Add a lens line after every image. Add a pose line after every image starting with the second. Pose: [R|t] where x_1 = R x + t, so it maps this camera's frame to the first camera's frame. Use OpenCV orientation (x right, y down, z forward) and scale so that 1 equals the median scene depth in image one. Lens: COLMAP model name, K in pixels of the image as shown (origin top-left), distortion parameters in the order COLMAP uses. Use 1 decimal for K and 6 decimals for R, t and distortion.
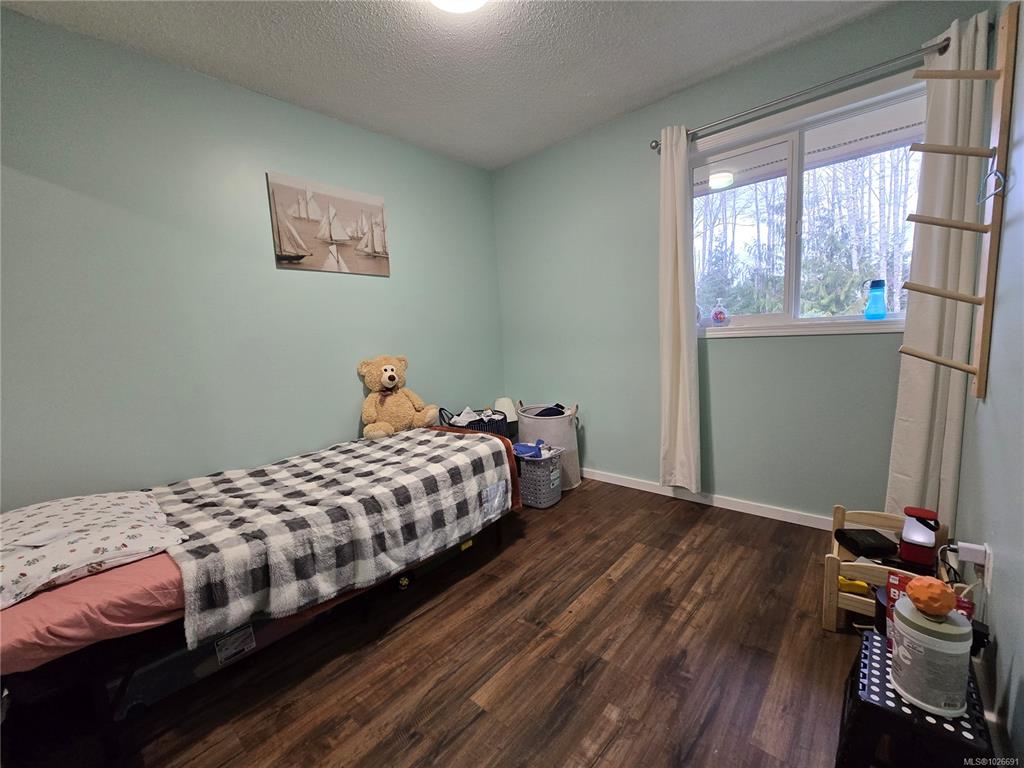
lens RADIAL K [[421.0, 0, 511.4], [0, 421.0, 386.9], [0, 0, 1]] dist [-0.008186, 0.002449]
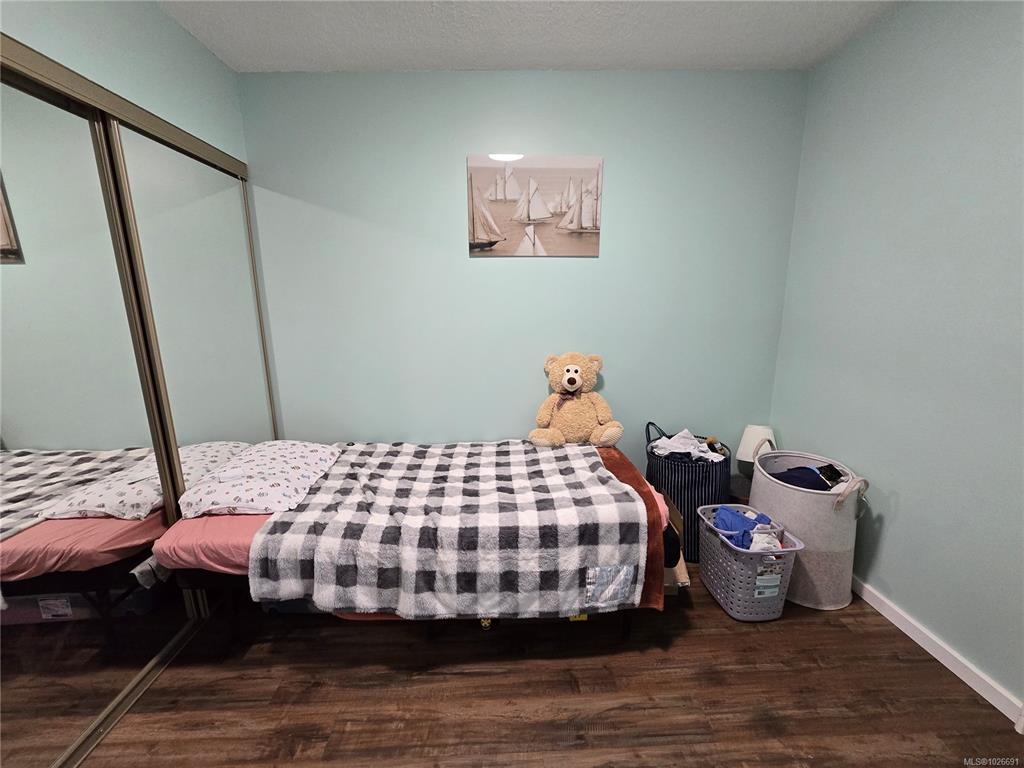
lens RADIAL K [[421.0, 0, 503.4], [0, 421.0, 390.4], [0, 0, 1]] dist [-0.008186, 0.002449]
pose [[0.686713, 0.197712, -0.699525, 0.297523], [-0.118470, 0.979876, 0.160649, -0.166804], [0.717210, -0.027447, 0.696316, 0.414997]]
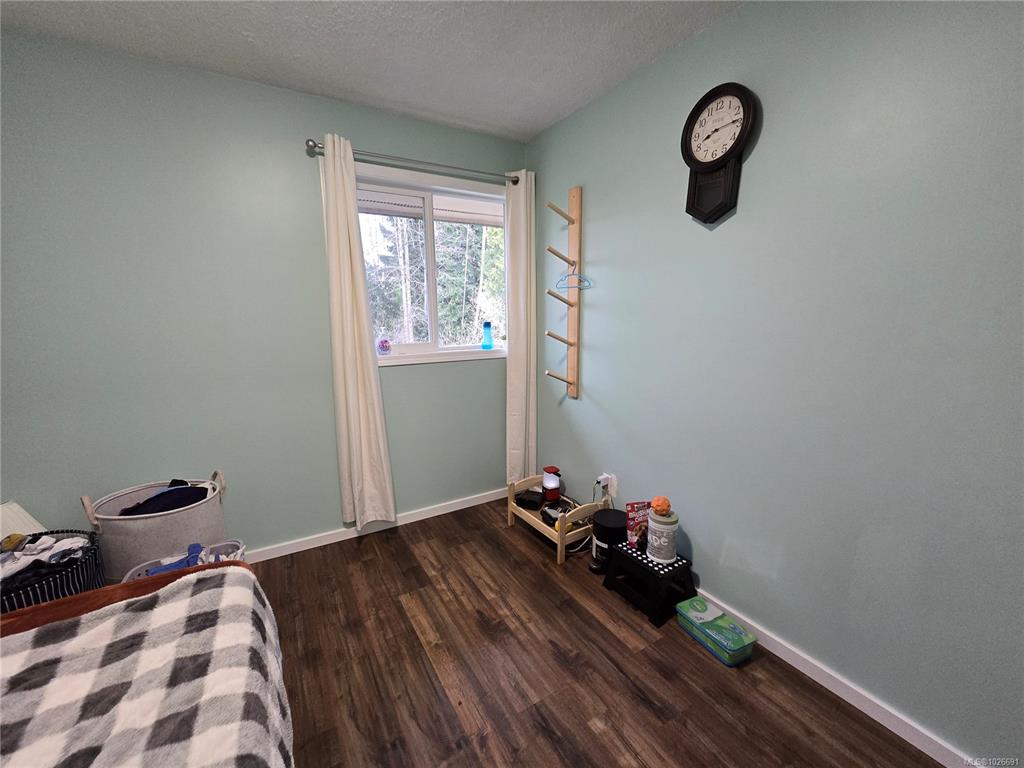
lens RADIAL K [[421.0, 0, 506.4], [0, 421.0, 384.8], [0, 0, 1]] dist [-0.008186, 0.002449]
pose [[0.308052, -0.109426, 0.945055, -0.503112], [0.117428, 0.990141, 0.076369, -0.145772], [-0.944094, 0.087451, 0.317865, 0.510682]]
